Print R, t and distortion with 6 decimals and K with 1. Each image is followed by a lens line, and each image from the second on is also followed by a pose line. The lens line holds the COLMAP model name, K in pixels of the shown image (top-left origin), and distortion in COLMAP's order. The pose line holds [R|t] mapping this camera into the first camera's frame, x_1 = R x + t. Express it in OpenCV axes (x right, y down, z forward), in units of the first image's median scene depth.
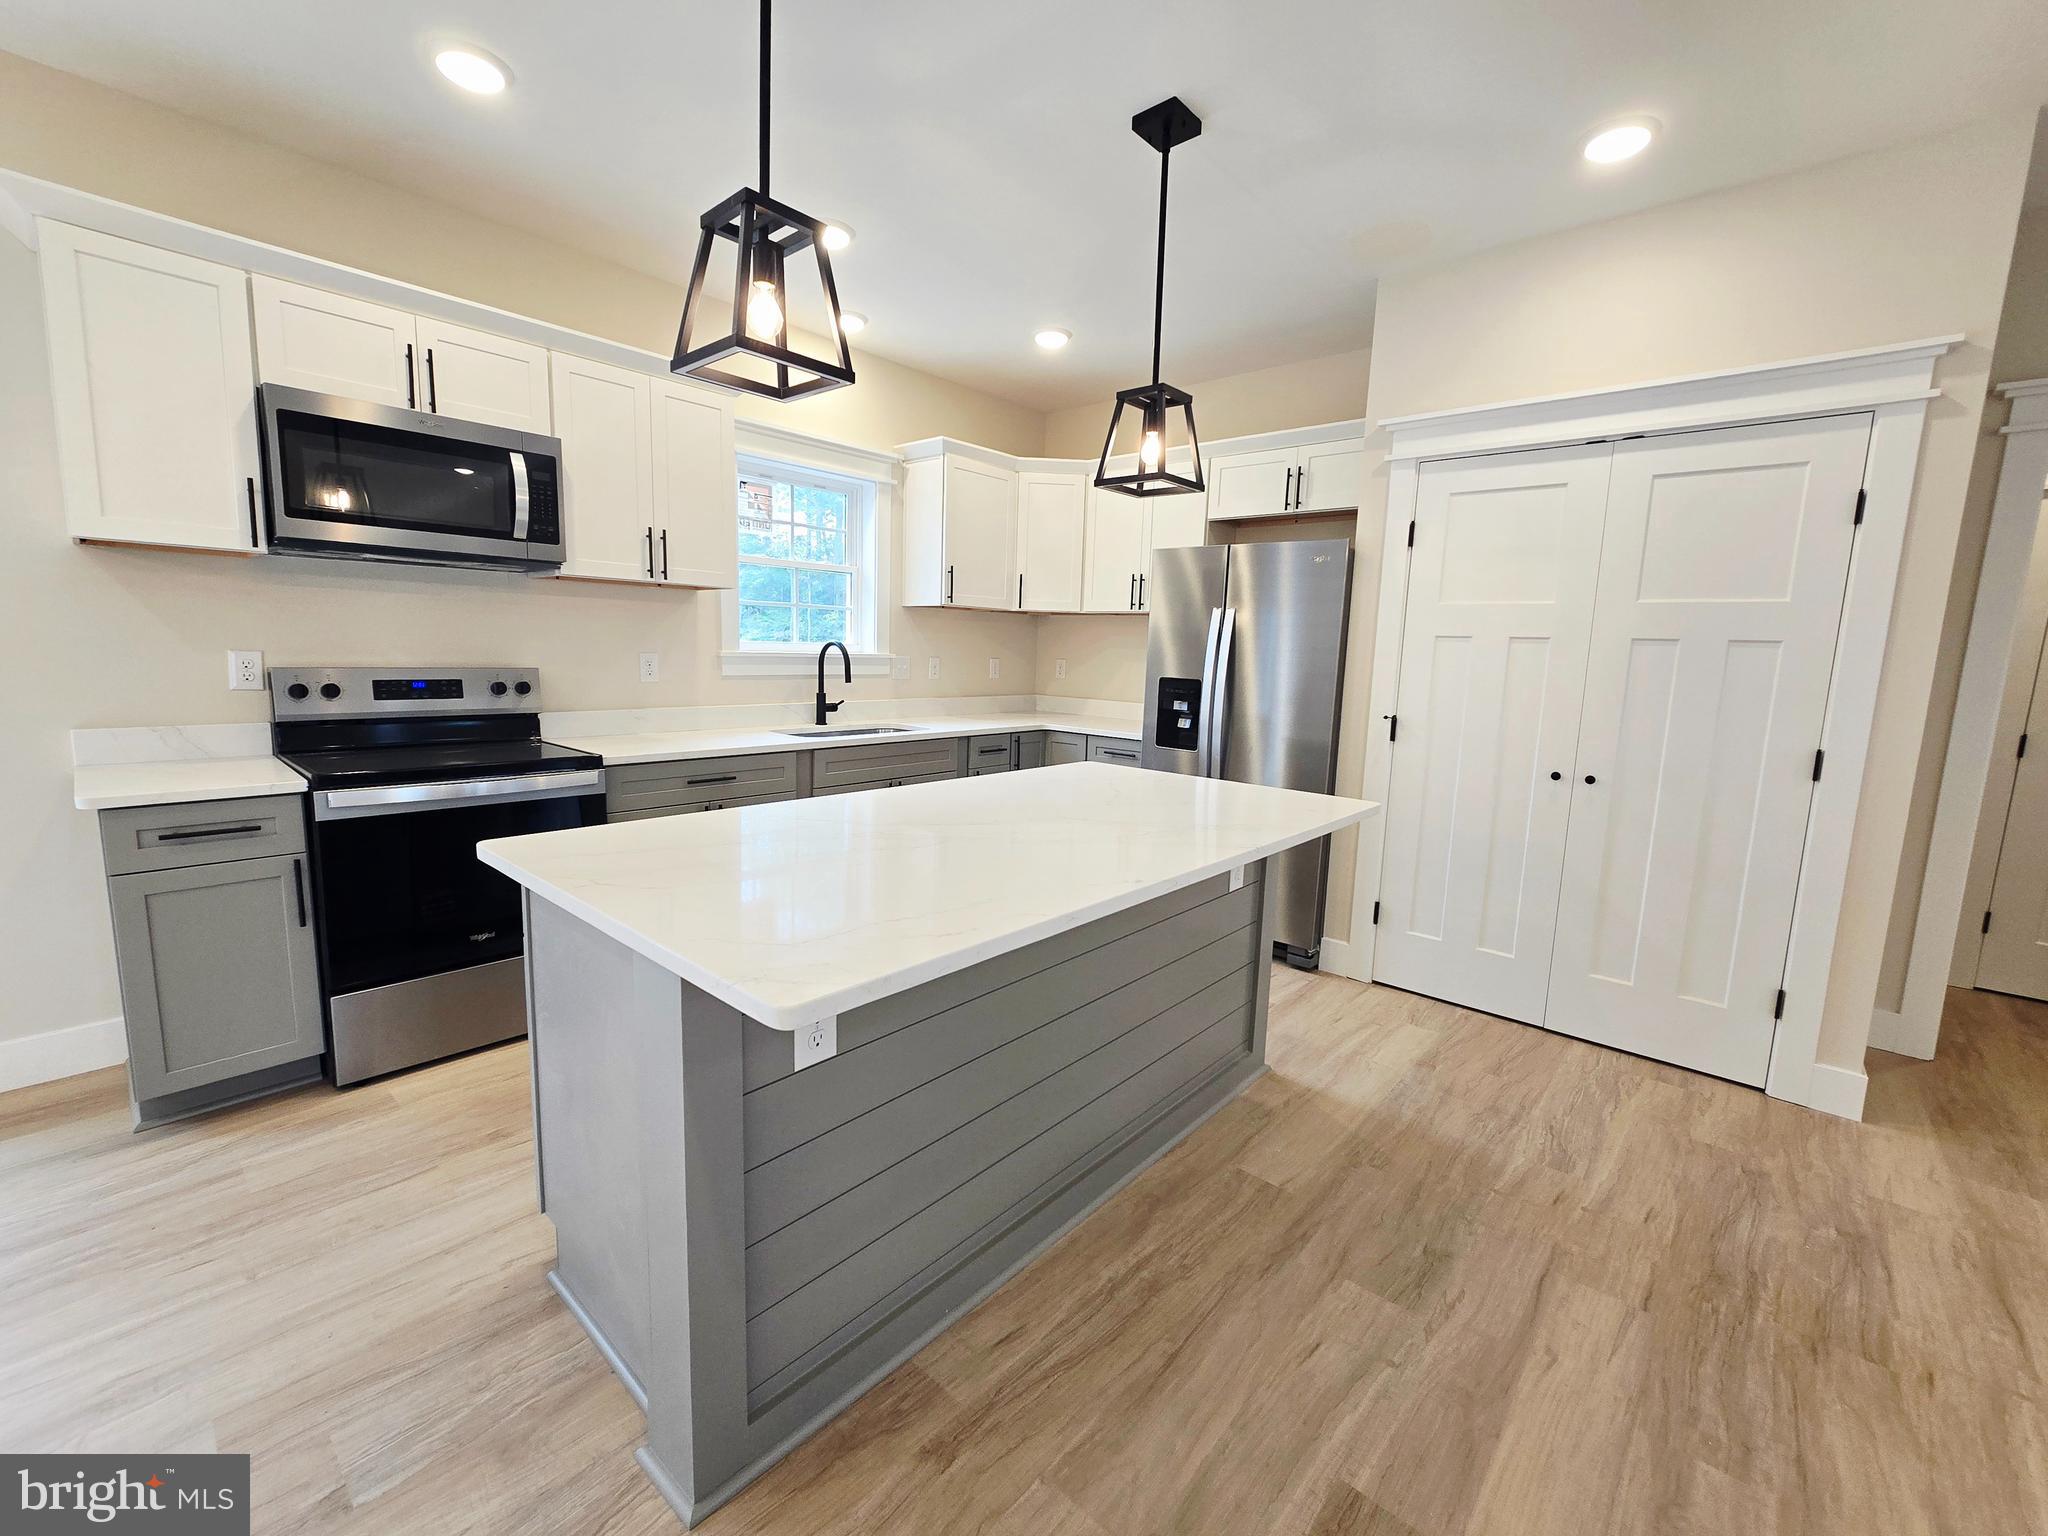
lens RADIAL K [[838.9, 0, 1015.9], [0, 838.9, 760.6], [0, 0, 1]] dist [-0.007717, 0.004149]
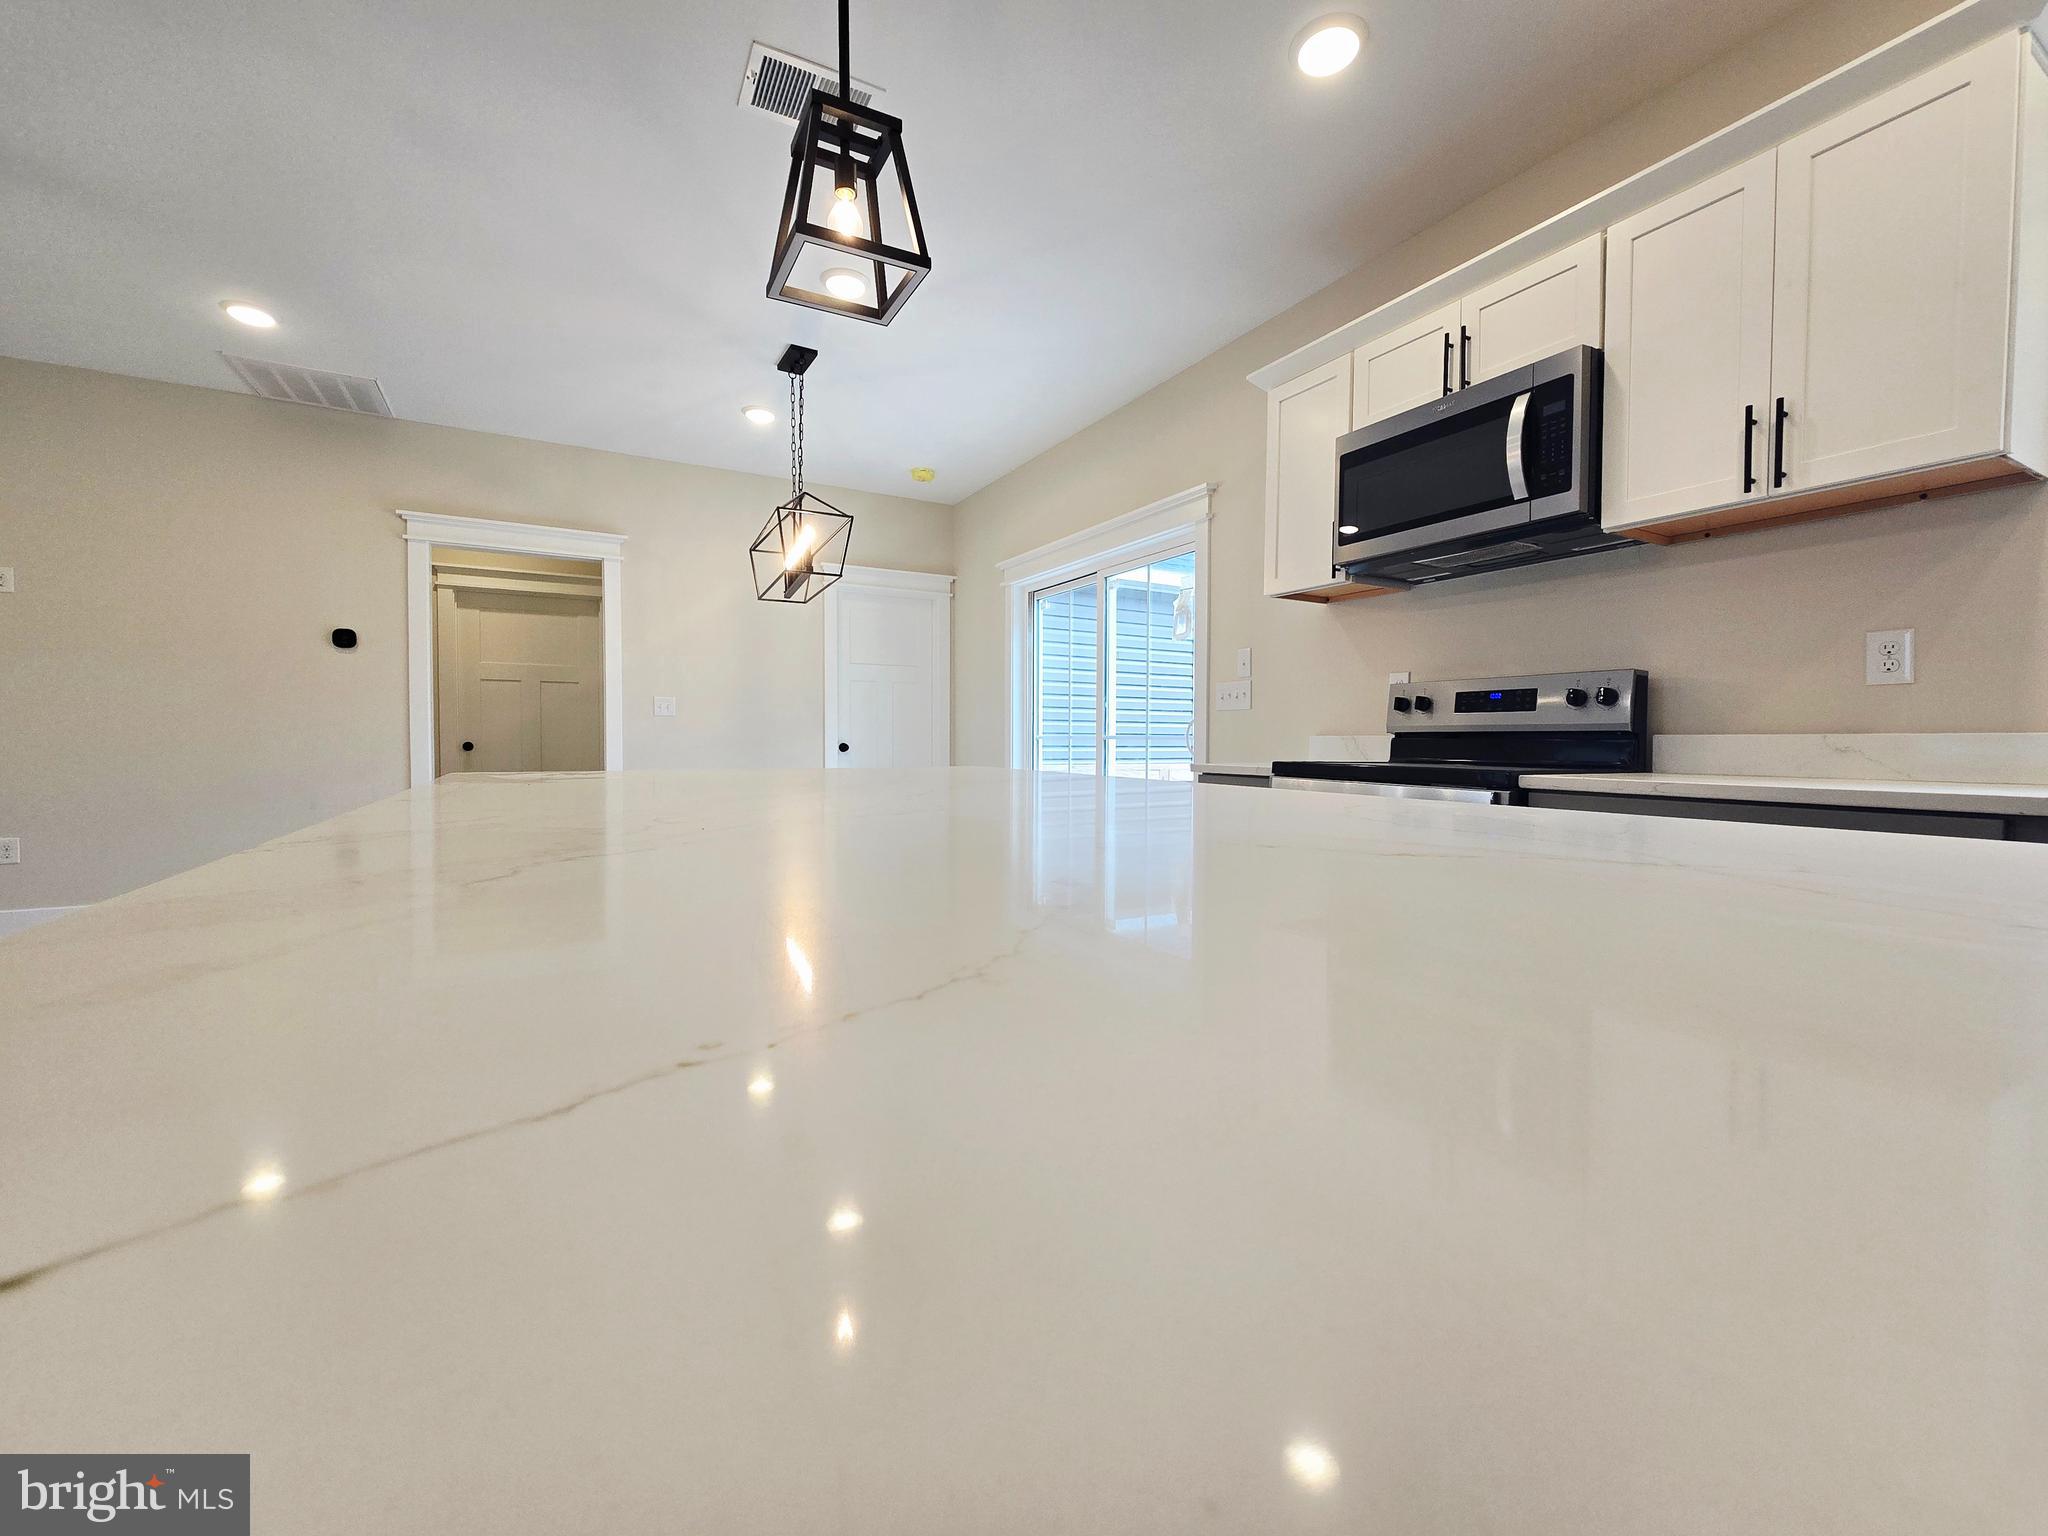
lens RADIAL K [[838.9, 0, 1032.9], [0, 838.9, 759.9], [0, 0, 1]] dist [-0.007717, 0.004149]
pose [[-0.329483, -0.014681, -0.944047, 0.293825], [-0.145118, 0.988785, 0.035272, 0.017115], [0.932942, 0.148620, -0.327919, 0.841126]]
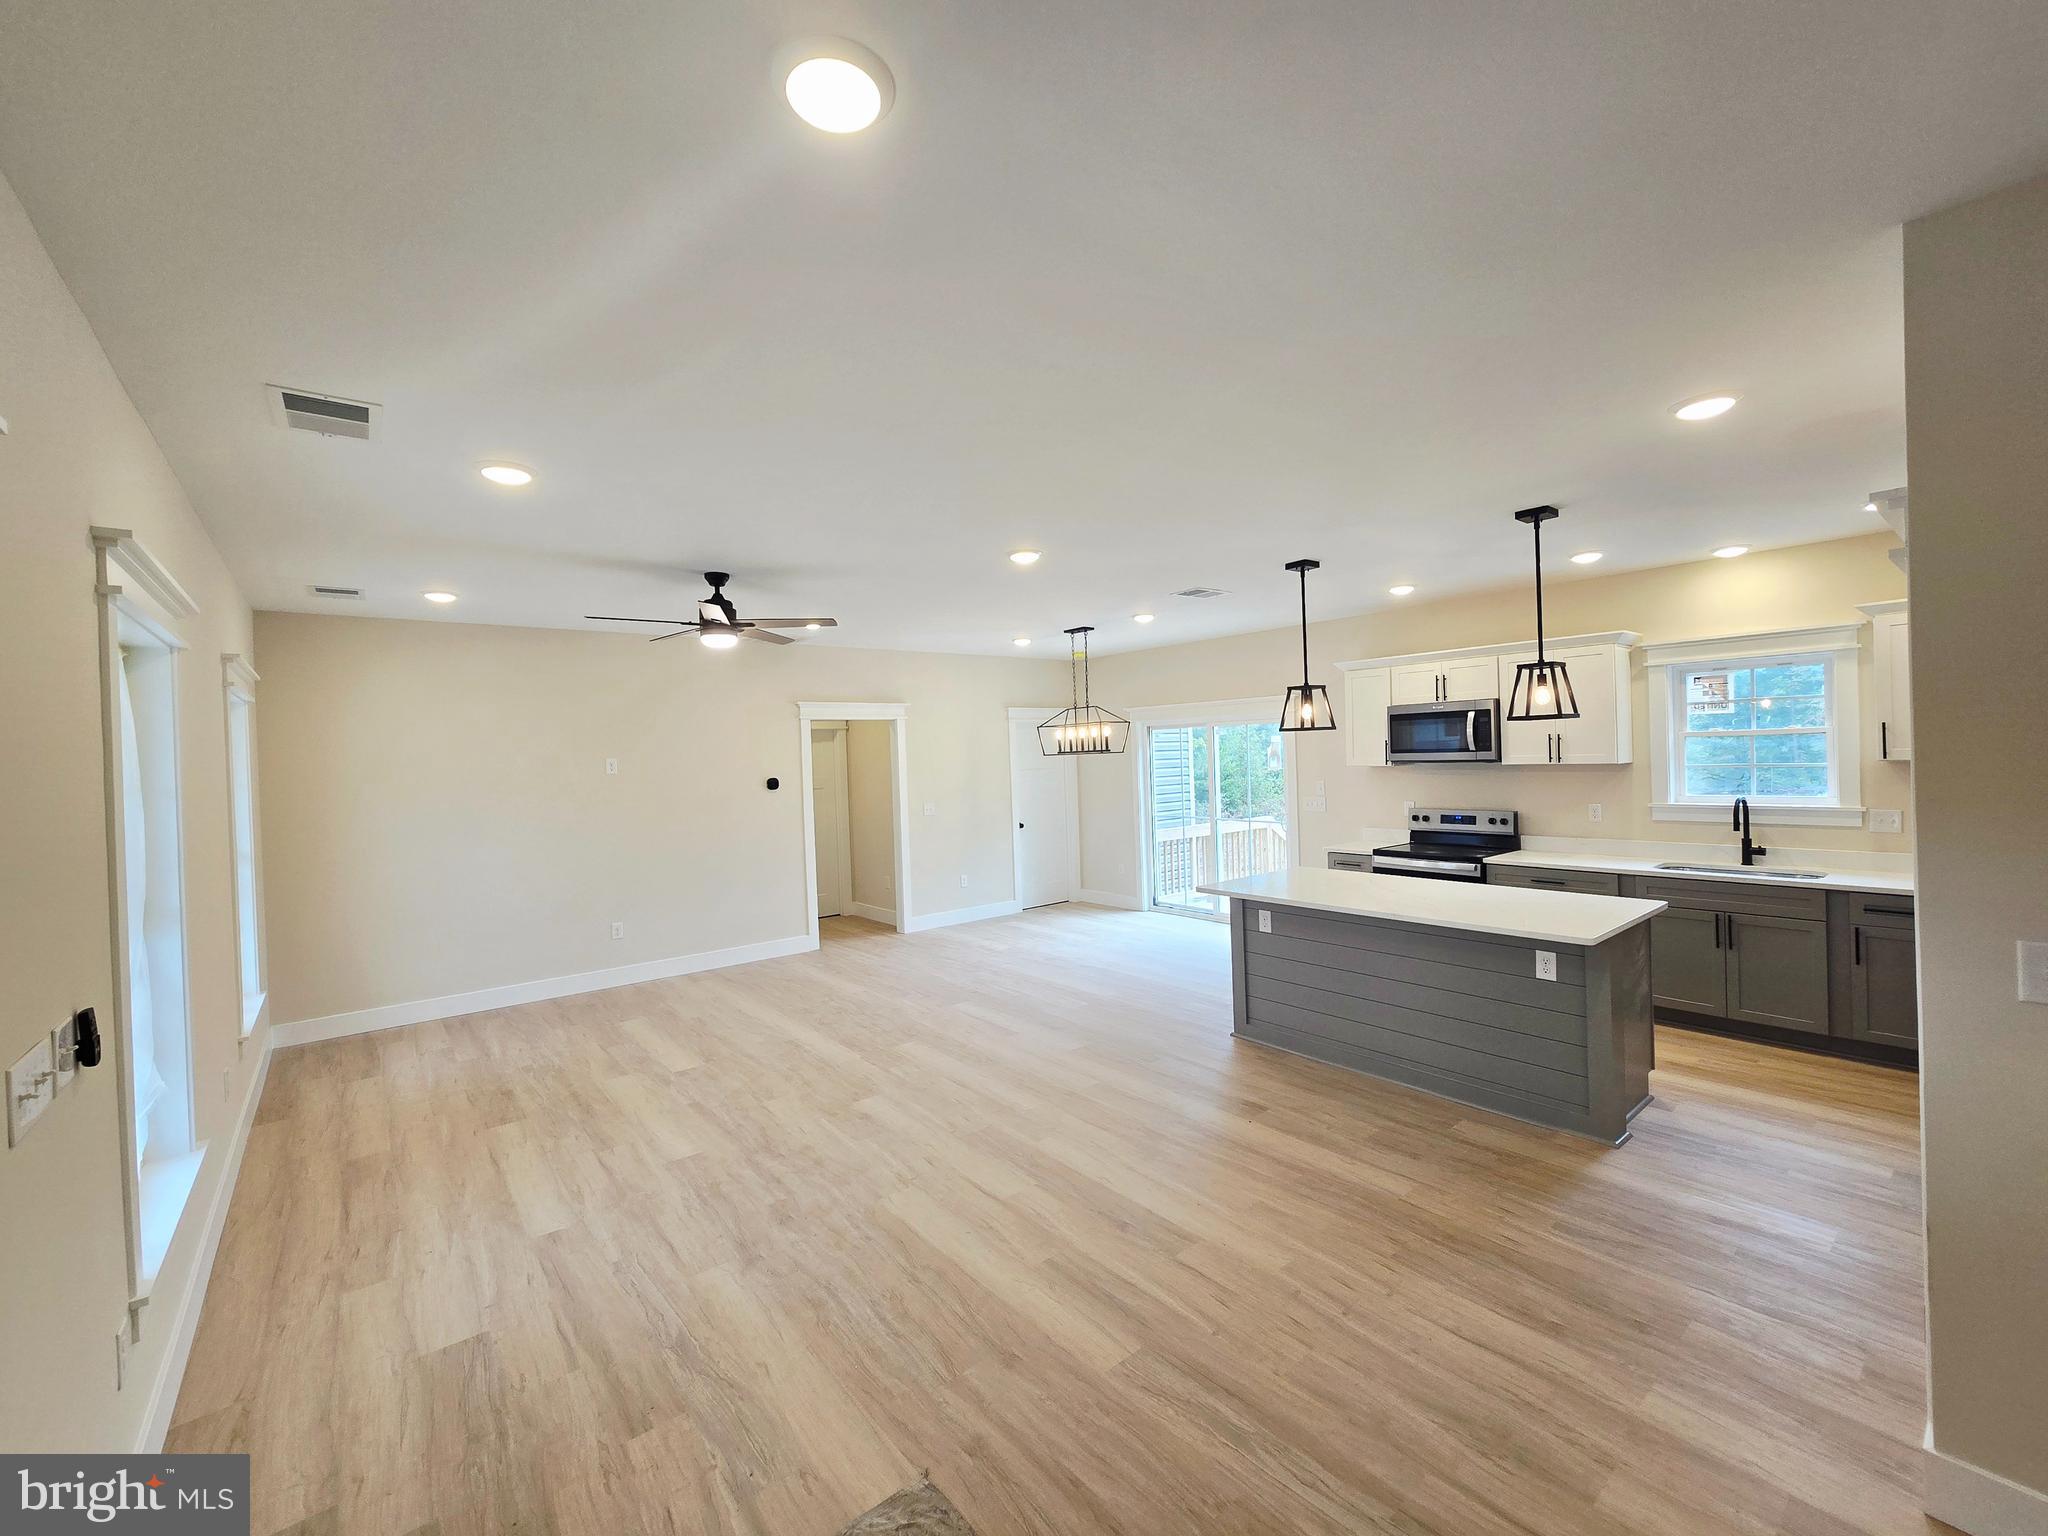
lens RADIAL K [[838.9, 0, 1021.7], [0, 838.9, 770.2], [0, 0, 1]] dist [-0.007717, 0.004149]
pose [[-0.176830, -0.010150, -0.984189, 1.625591], [-0.106551, 0.994268, 0.008890, -0.111667], [0.978457, 0.106438, -0.176898, 0.262509]]
